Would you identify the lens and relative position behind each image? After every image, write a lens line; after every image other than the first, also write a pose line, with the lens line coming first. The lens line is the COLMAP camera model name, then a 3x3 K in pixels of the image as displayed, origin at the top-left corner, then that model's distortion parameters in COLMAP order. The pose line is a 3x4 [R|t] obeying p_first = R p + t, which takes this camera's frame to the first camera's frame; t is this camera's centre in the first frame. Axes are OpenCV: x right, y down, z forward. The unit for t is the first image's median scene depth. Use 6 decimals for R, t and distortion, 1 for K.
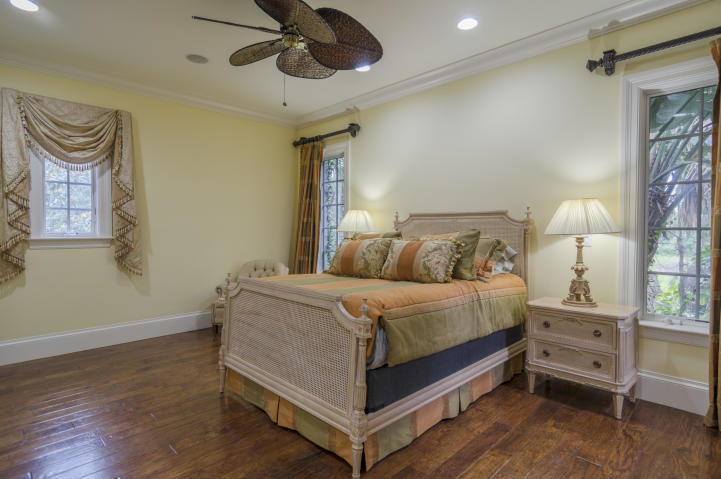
lens RADIAL K [[385.3, 0, 361.8], [0, 385.3, 236.1], [0, 0, 1]] dist [0.000749, 0.000342]
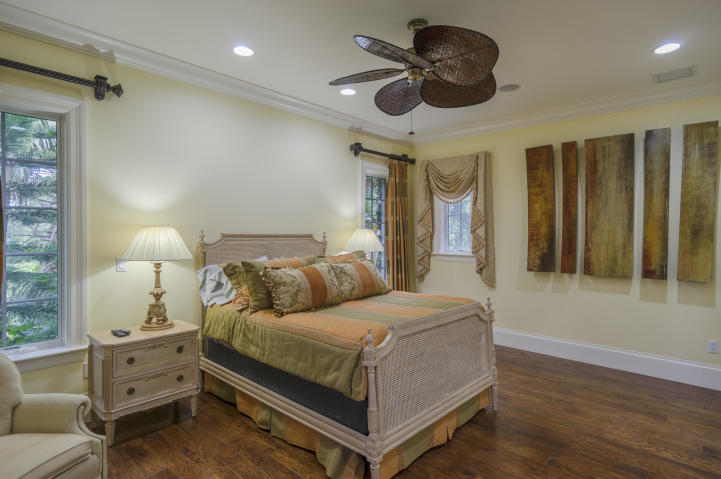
lens RADIAL K [[385.4, 0, 361.0], [0, 385.4, 244.2], [0, 0, 1]] dist [0.001566, 0.000277]
pose [[-0.039599, 0.009903, 0.999167, -0.621254], [0.052418, 0.998595, -0.007820, -0.011136], [-0.997840, 0.052065, -0.040063, 0.635291]]
